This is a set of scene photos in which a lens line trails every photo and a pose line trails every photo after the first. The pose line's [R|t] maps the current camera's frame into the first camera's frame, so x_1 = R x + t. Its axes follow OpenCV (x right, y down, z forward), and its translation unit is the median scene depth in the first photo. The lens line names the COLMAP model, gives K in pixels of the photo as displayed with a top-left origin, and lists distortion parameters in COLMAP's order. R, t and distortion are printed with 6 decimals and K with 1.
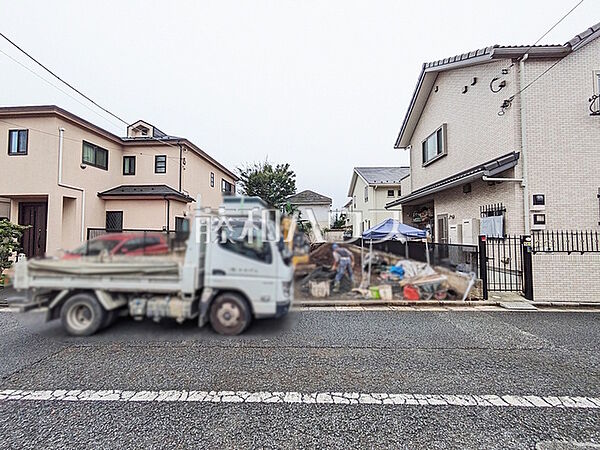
lens RADIAL K [[237.7, 0, 300.0], [0, 237.7, 226.8], [0, 0, 1]] dist [0.000776, 0.000679]
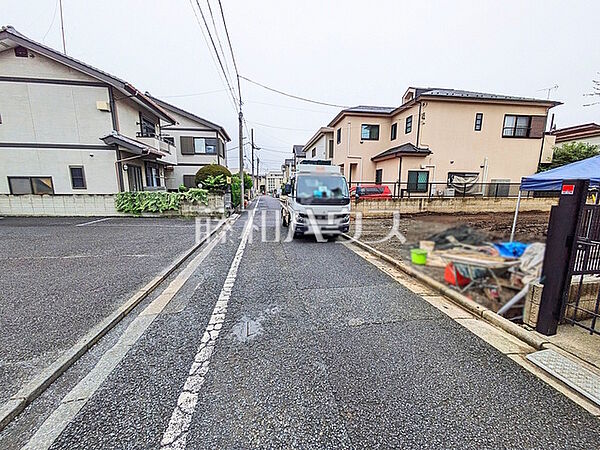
lens RADIAL K [[237.7, 0, 300.0], [0, 237.7, 226.8], [0, 0, 1]] dist [0.000776, 0.000679]
pose [[0.181864, 0.158007, -0.970546, 0.562228], [0.032589, 0.985495, 0.166547, 0.018789], [0.982784, -0.061918, 0.174077, 0.265096]]
